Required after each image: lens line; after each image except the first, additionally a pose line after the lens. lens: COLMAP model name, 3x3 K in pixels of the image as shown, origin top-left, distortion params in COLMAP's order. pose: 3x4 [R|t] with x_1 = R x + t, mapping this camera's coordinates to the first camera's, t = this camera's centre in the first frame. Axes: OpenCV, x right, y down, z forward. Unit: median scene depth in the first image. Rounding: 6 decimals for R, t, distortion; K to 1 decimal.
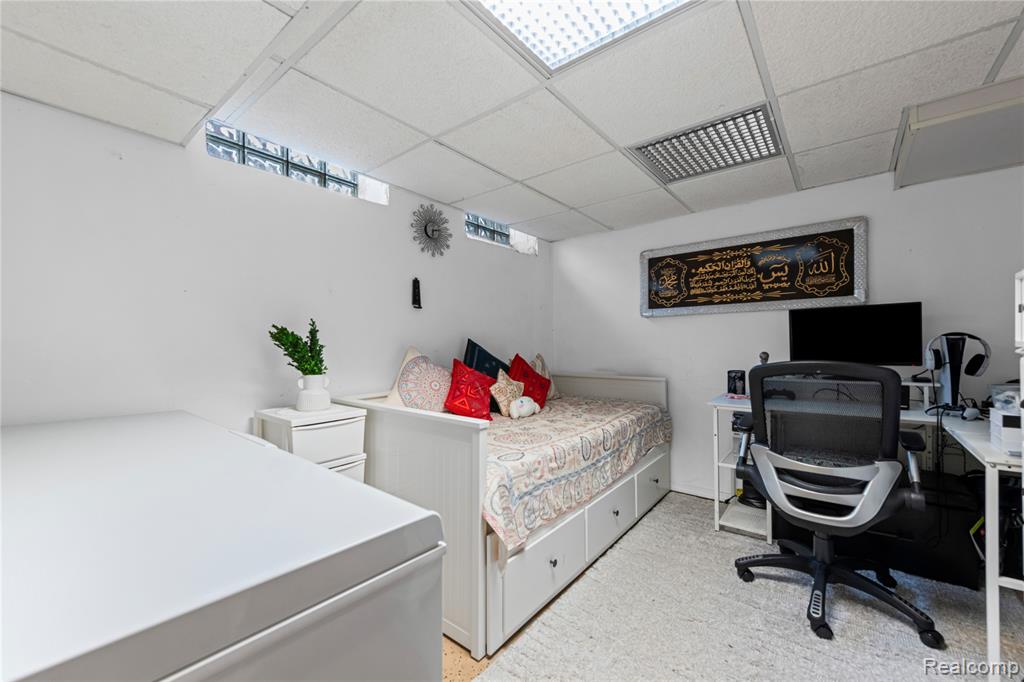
lens RADIAL K [[405.6, 0, 513.1], [0, 405.6, 341.9], [0, 0, 1]] dist [0.002058, -0.000062]
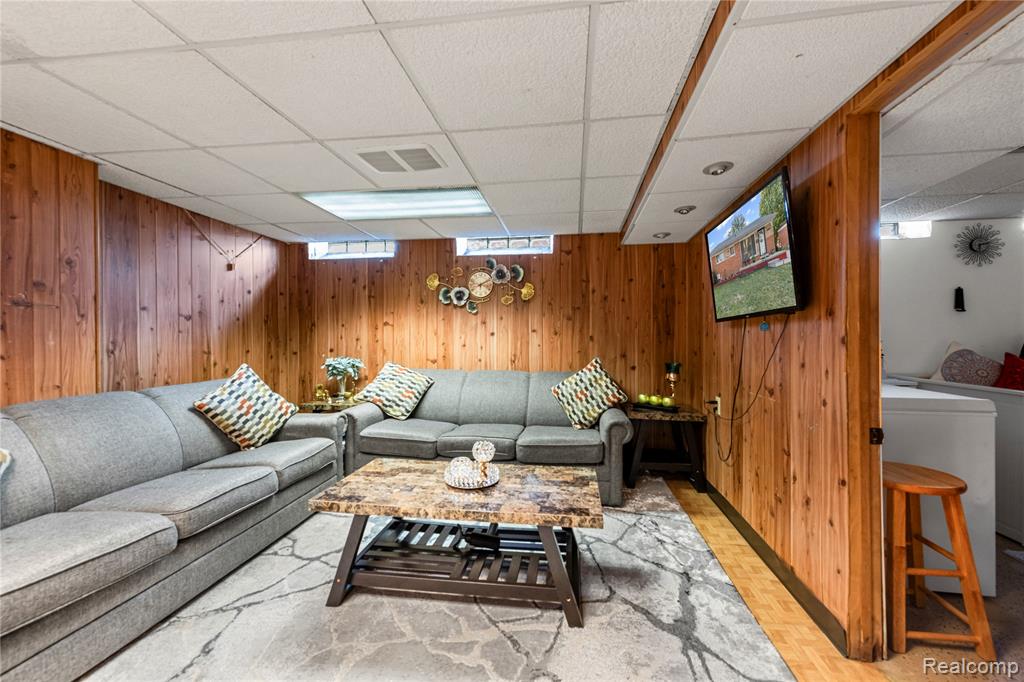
lens RADIAL K [[405.6, 0, 513.2], [0, 405.6, 343.6], [0, 0, 1]] dist [0.002058, -0.000062]
pose [[0.514672, 0.008089, -0.857349, 0.125330], [0.002524, 0.999937, 0.010949, -0.001500], [0.857383, -0.007799, 0.514619, -0.803436]]
